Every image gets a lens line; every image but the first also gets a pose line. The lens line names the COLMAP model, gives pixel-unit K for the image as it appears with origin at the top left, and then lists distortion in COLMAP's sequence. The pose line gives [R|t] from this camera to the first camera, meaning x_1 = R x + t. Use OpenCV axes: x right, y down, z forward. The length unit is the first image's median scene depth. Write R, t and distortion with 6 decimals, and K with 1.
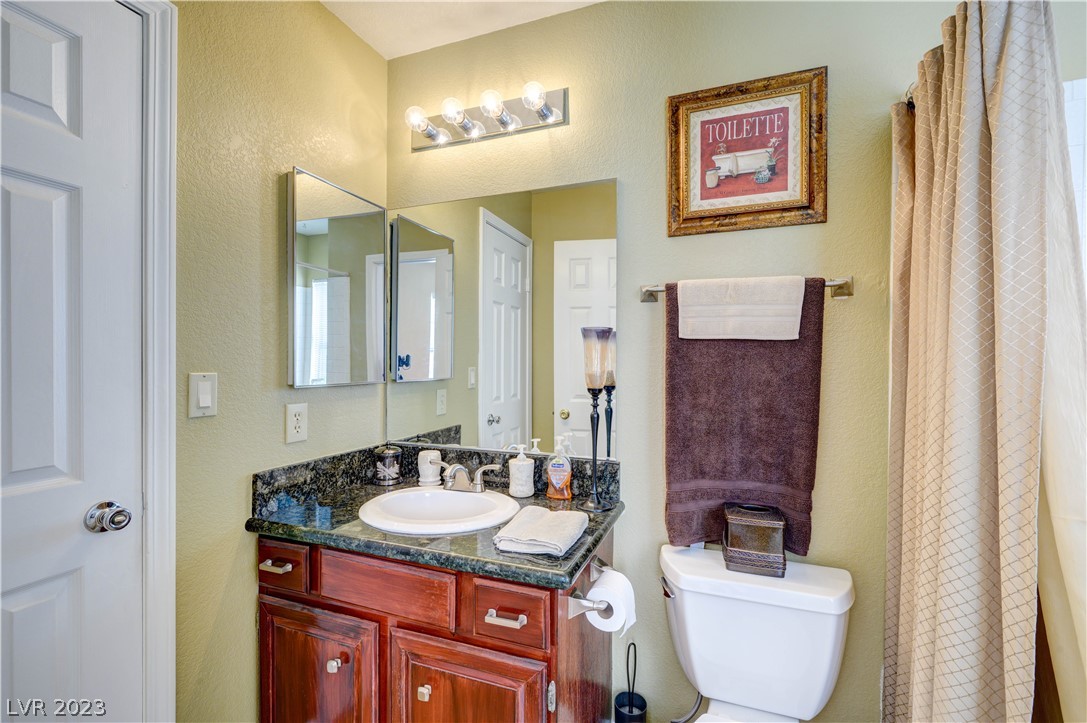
lens RADIAL K [[472.0, 0, 543.5], [0, 472.0, 361.5], [0, 0, 1]] dist [-0.000862, -0.000119]
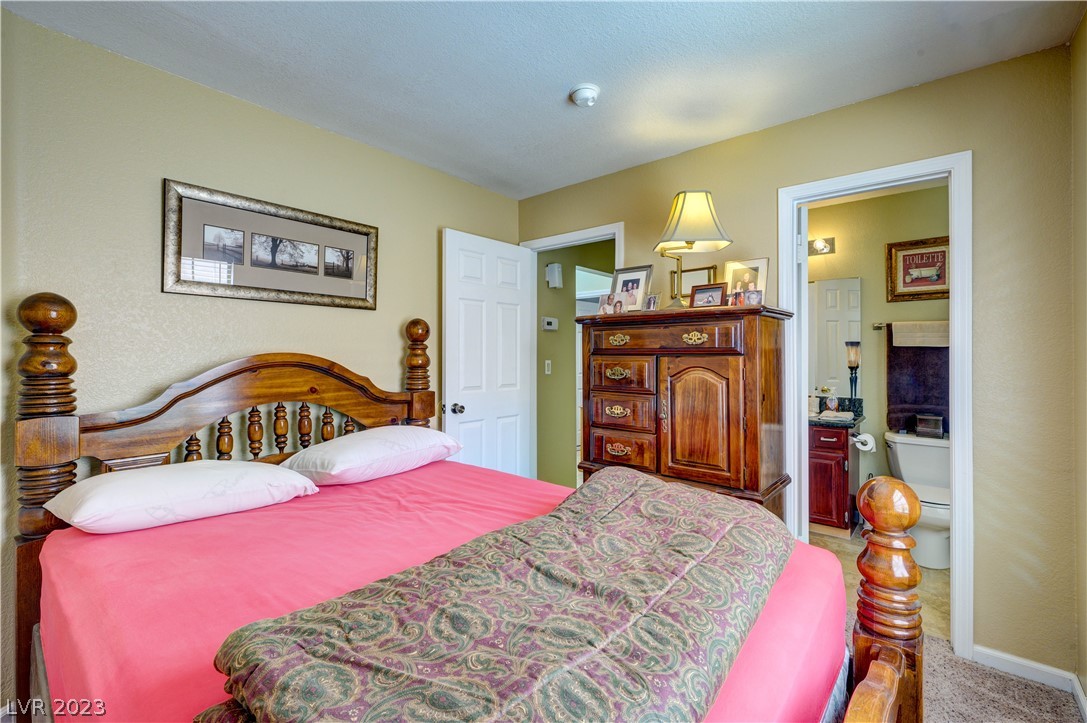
lens RADIAL K [[472.0, 0, 543.5], [0, 472.0, 361.5], [0, 0, 1]] dist [-0.000862, -0.000119]
pose [[0.943312, -0.010223, -0.331749, -0.601596], [0.011817, 0.999926, 0.002787, 0.003681], [0.331696, -0.006549, 0.943363, -1.876112]]
